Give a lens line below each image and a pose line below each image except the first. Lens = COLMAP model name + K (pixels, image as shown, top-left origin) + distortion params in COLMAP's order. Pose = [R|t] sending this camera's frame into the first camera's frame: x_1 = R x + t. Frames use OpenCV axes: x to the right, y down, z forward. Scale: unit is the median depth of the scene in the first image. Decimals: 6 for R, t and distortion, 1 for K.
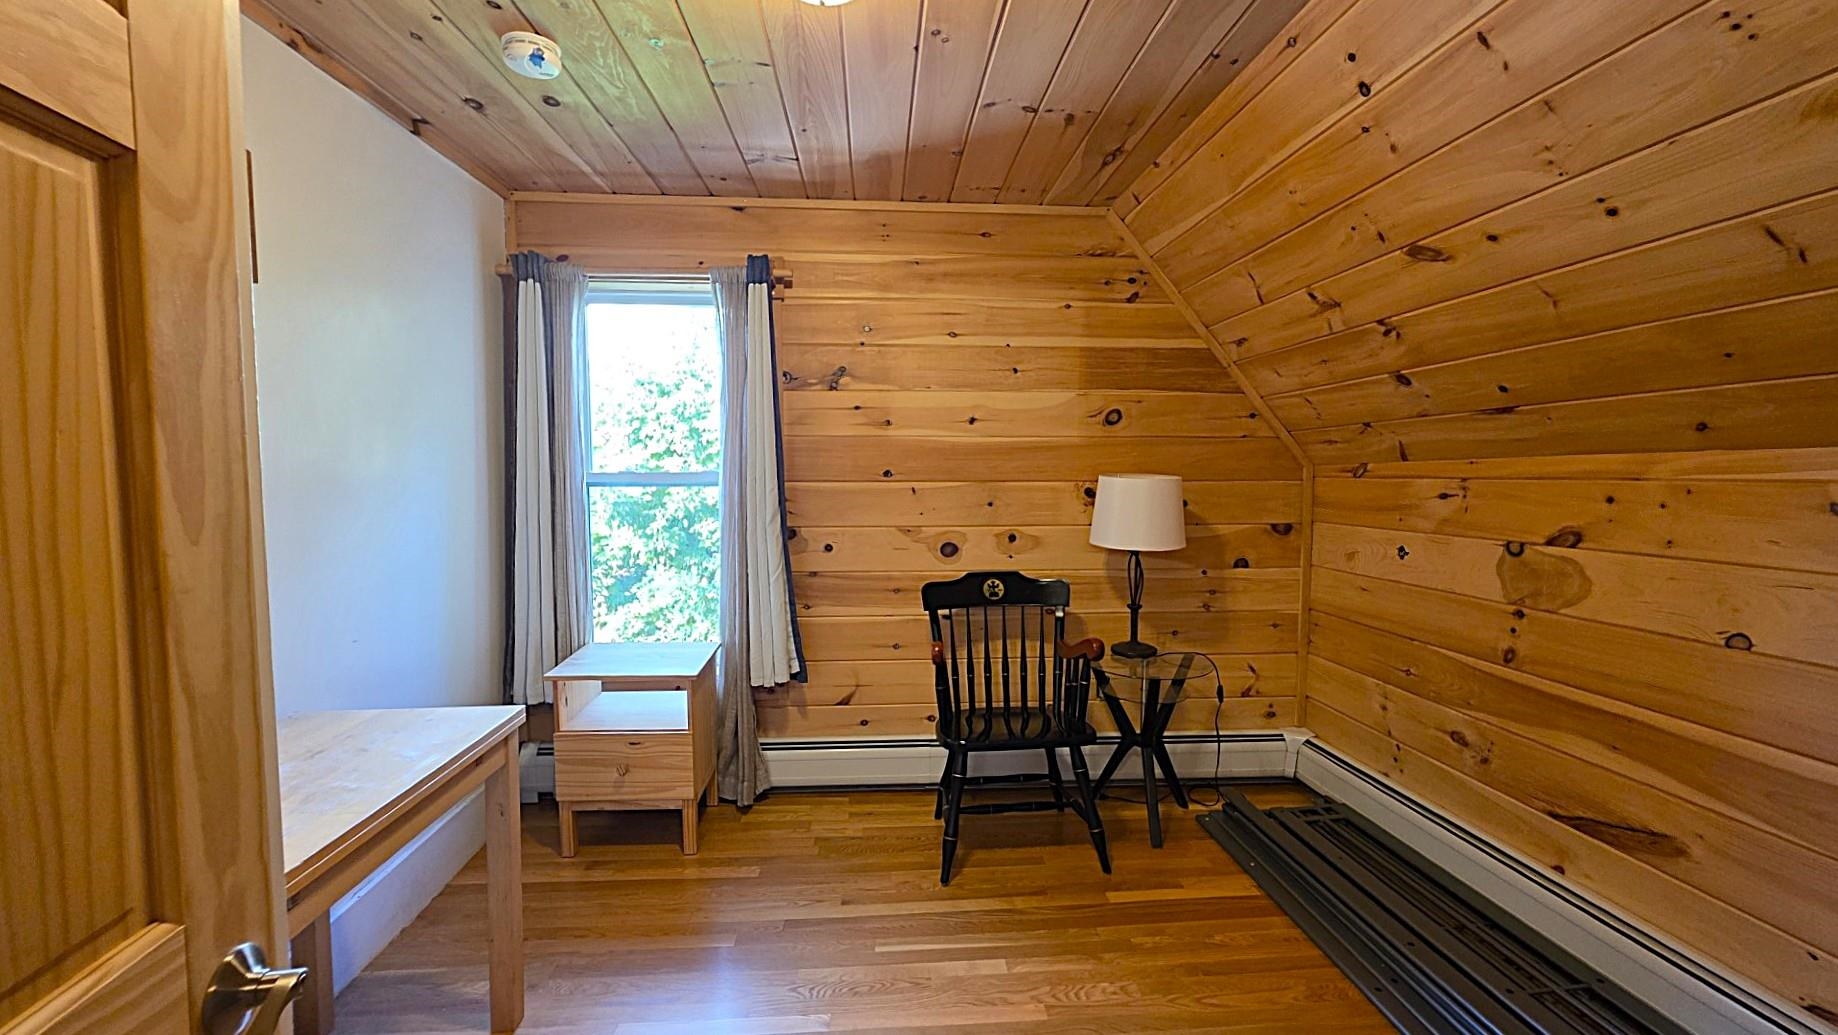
lens RADIAL K [[770.9, 0, 919.0], [0, 770.9, 517.5], [0, 0, 1]] dist [0.003871, 0.000034]
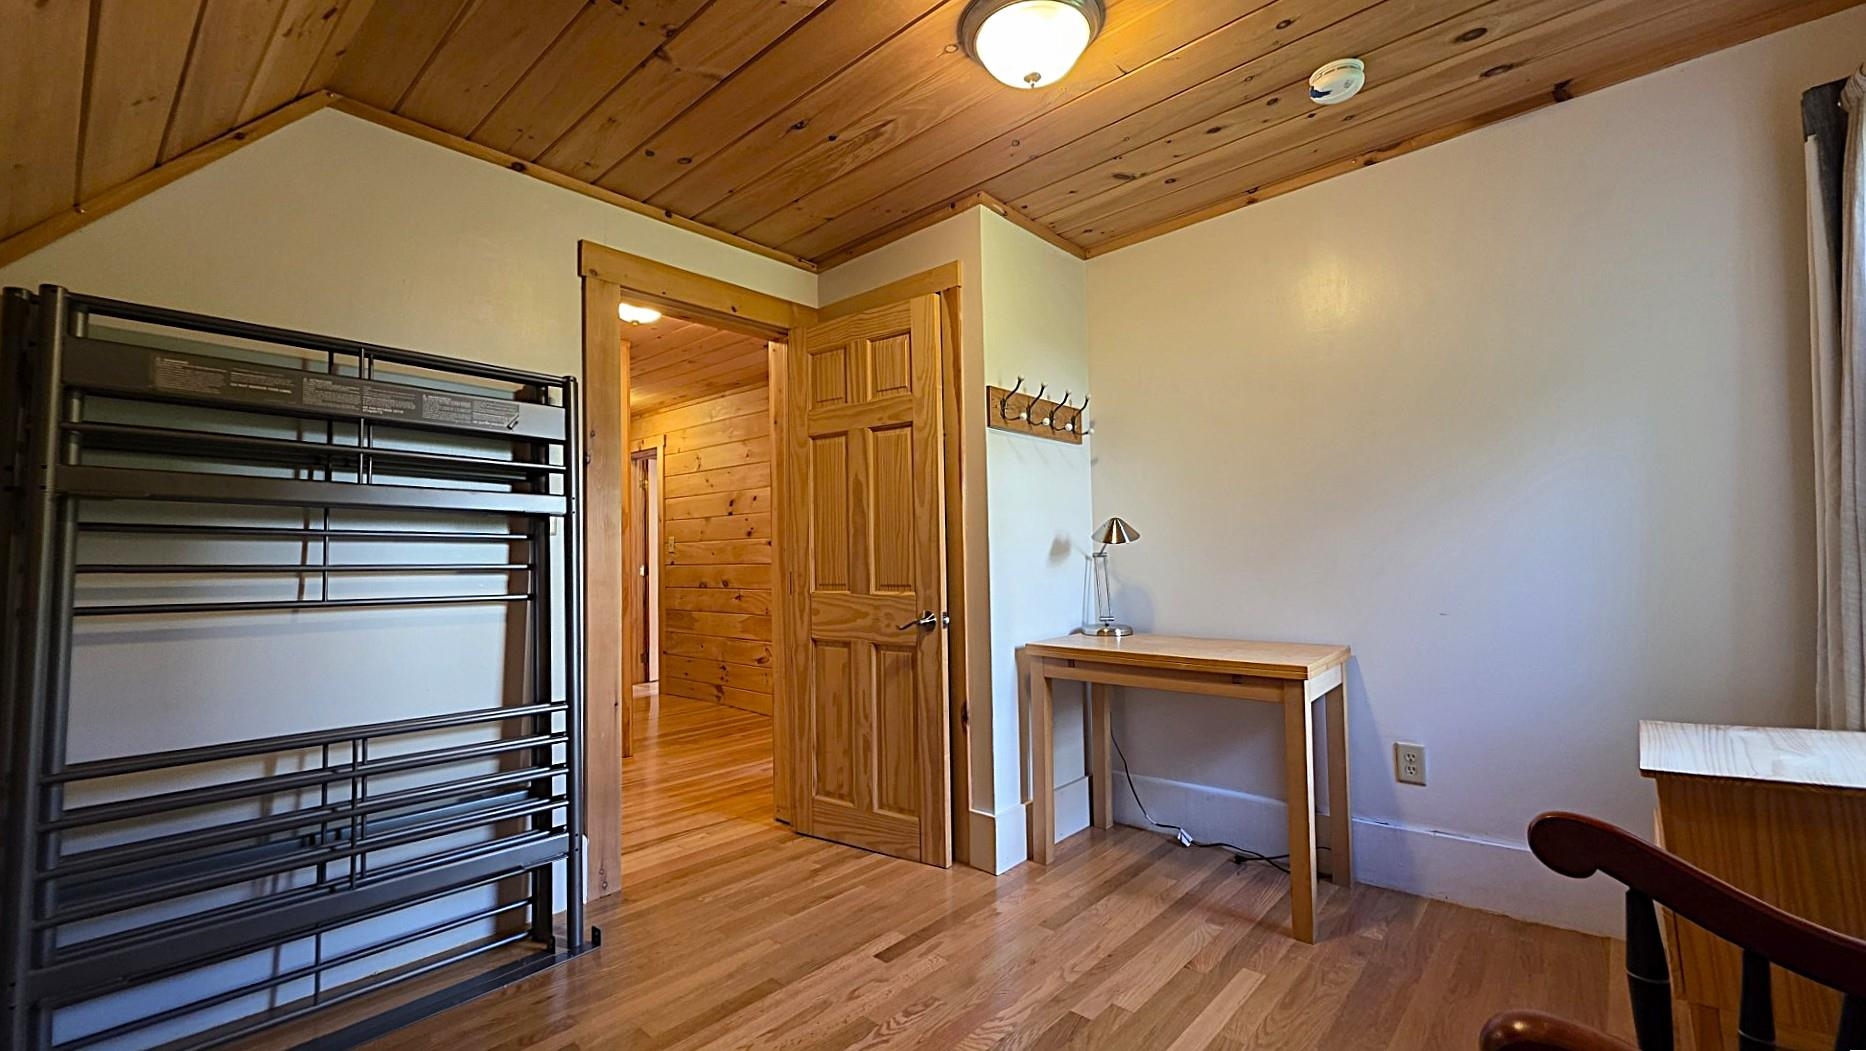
lens RADIAL K [[782.6, 0, 933.0], [0, 782.6, 525.5], [0, 0, 1]] dist [0.003871, 0.000034]
pose [[-0.710215, -0.016002, -0.703803, 0.604493], [-0.025312, 0.999676, 0.002813, 0.039945], [0.703529, 0.019812, -0.710390, 1.244906]]
